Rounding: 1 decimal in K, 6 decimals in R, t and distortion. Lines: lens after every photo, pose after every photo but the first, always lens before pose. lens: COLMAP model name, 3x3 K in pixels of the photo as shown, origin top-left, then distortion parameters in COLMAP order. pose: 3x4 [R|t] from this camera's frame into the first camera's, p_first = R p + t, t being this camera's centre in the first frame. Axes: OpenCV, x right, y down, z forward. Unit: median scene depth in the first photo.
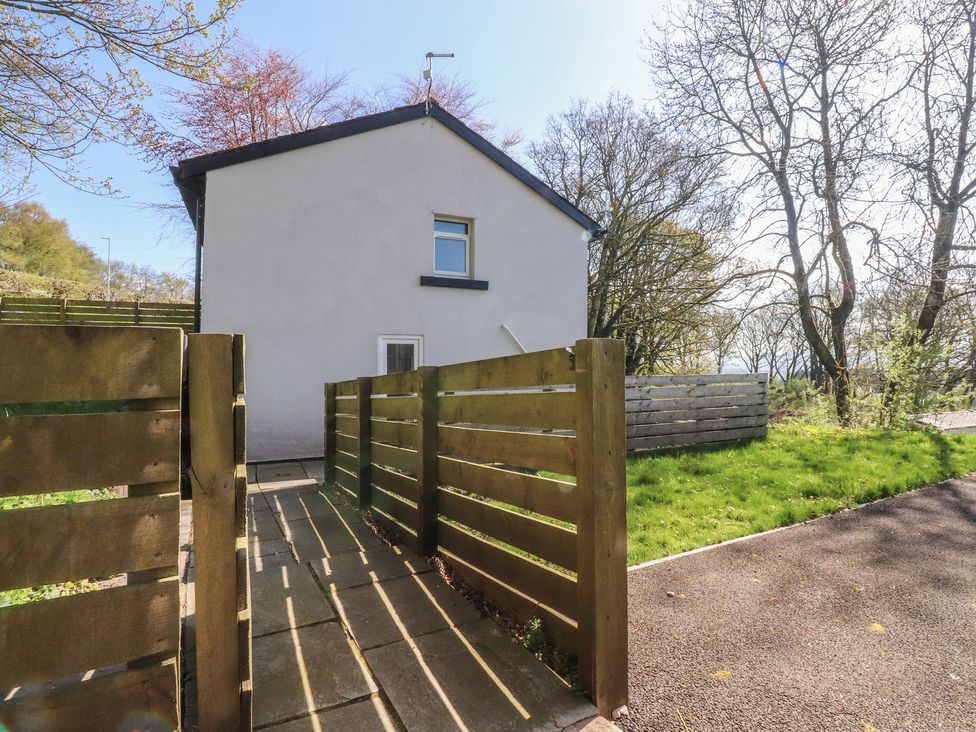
lens RADIAL K [[523.6, 0, 486.2], [0, 523.6, 367.9], [0, 0, 1]] dist [-0.002250, -0.010265]
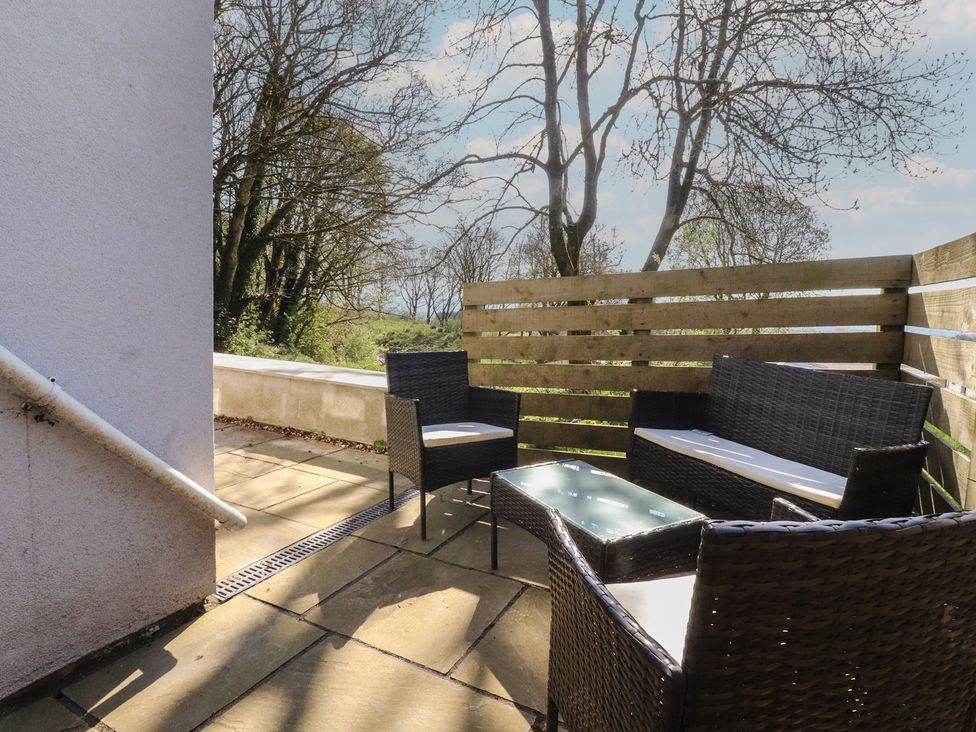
lens RADIAL K [[523.6, 0, 485.0], [0, 523.6, 362.1], [0, 0, 1]] dist [-0.002250, -0.010265]
pose [[0.796367, -0.029038, 0.604116, 0.029472], [-0.033015, 0.995270, 0.091361, 0.011897], [-0.603912, -0.092702, 0.791642, 0.174242]]
